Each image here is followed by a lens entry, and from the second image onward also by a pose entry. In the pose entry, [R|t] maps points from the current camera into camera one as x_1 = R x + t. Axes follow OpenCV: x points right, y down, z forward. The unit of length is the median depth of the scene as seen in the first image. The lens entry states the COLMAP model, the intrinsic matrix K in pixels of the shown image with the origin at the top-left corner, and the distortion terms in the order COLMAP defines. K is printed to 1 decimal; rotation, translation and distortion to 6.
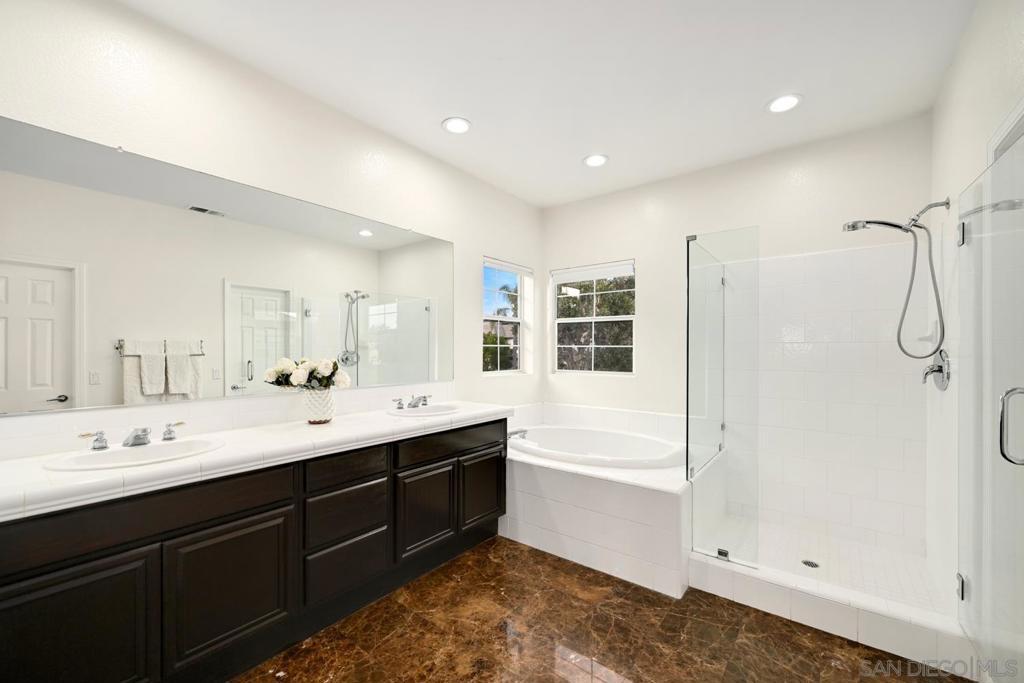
lens RADIAL K [[408.3, 0, 515.4], [0, 408.3, 350.8], [0, 0, 1]] dist [-0.002707, 0.000374]
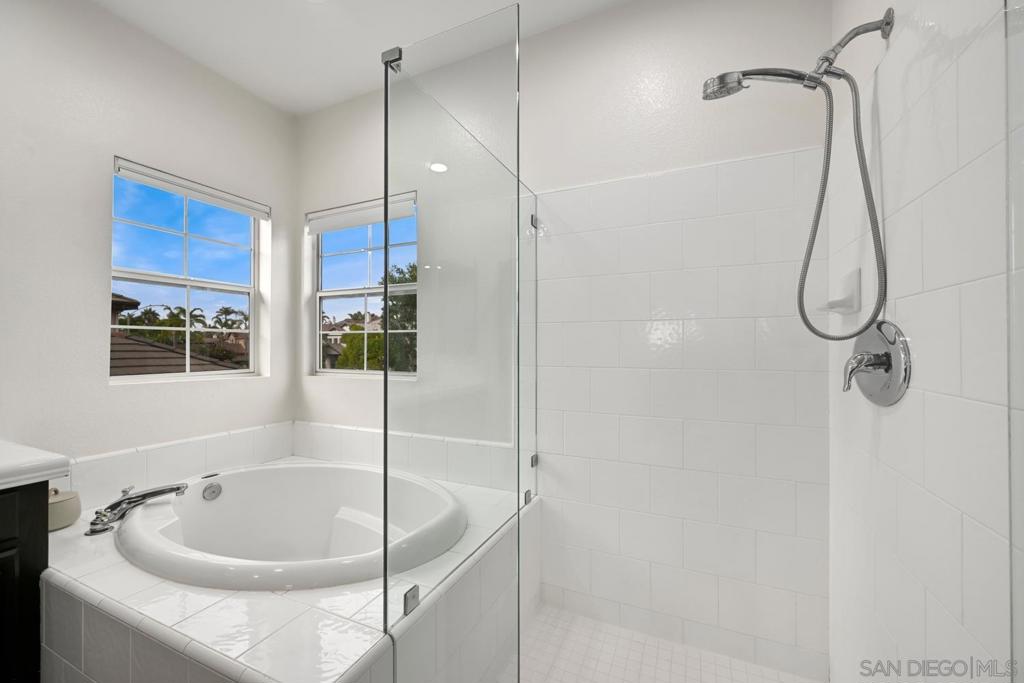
lens RADIAL K [[408.3, 0, 509.0], [0, 408.3, 342.6], [0, 0, 1]] dist [-0.002707, 0.000374]
pose [[0.975642, 0.003429, 0.219340, 0.486470], [0.000120, 0.999869, -0.016169, 0.029403], [-0.219367, 0.015801, 0.975515, 0.598509]]
